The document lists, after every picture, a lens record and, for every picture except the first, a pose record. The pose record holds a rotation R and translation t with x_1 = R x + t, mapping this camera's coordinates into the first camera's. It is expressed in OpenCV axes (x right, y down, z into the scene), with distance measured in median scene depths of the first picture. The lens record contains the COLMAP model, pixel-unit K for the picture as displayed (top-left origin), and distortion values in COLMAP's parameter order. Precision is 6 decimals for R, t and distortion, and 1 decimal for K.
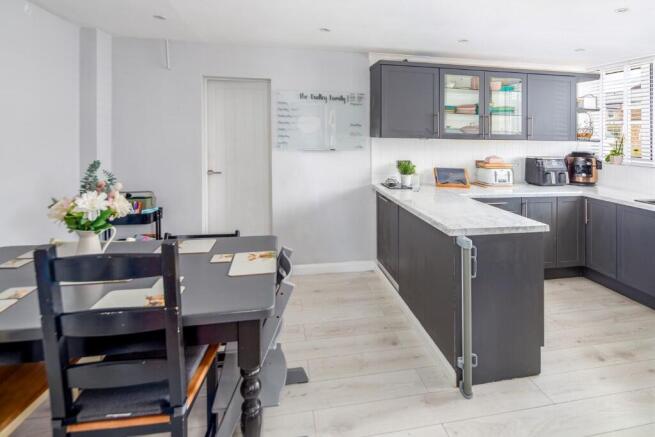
lens RADIAL K [[318.8, 0, 341.1], [0, 318.8, 138.9], [0, 0, 1]] dist [0.002759, -0.000544]
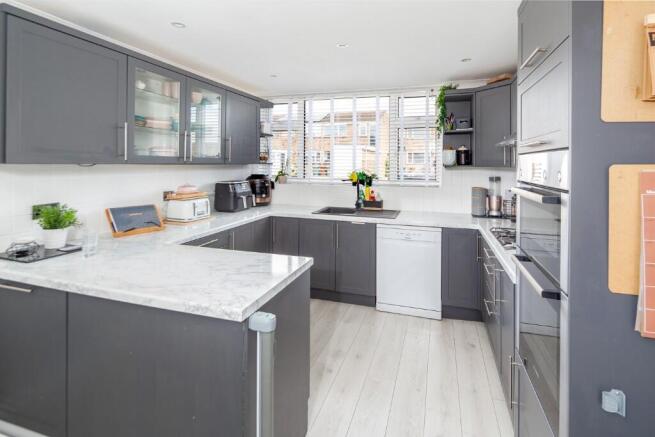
lens RADIAL K [[317.6, 0, 344.4], [0, 317.6, 159.1], [0, 0, 1]] dist [0.000663, -0.000209]
pose [[0.462278, -0.003322, 0.886729, -0.058488], [0.012579, 0.999917, -0.002812, -0.003013], [-0.886646, 0.012454, 0.462282, 0.283946]]
